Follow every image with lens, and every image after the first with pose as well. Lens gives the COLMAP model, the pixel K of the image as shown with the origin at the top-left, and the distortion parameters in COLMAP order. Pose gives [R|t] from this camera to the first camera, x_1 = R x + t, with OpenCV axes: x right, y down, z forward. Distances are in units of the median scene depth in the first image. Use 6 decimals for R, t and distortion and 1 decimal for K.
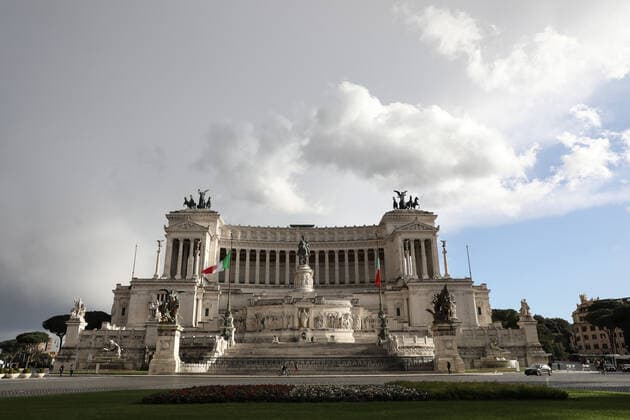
lens RADIAL K [[452.8, 0, 314.8], [0, 452.8, 209.8], [0, 0, 1]] dist [-0.065657, 0.008537]
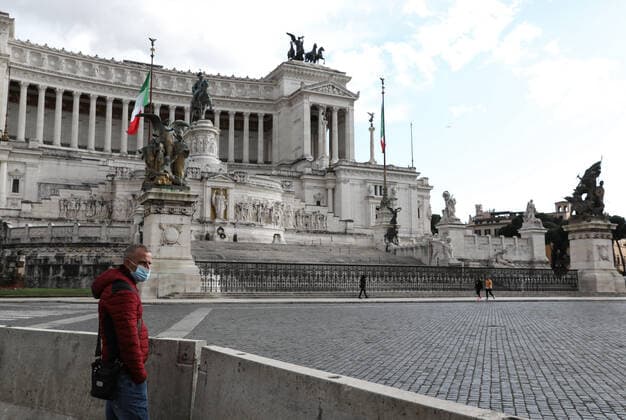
lens RADIAL K [[605.7, 0, 312.8], [0, 605.7, 210.6], [0, 0, 1]] dist [-0.007524, 0.000000]
pose [[0.921174, 0.059021, 0.384649, -0.179621], [-0.141430, 0.971619, 0.189616, 0.058315], [-0.362541, -0.229070, 0.903378, 0.162762]]
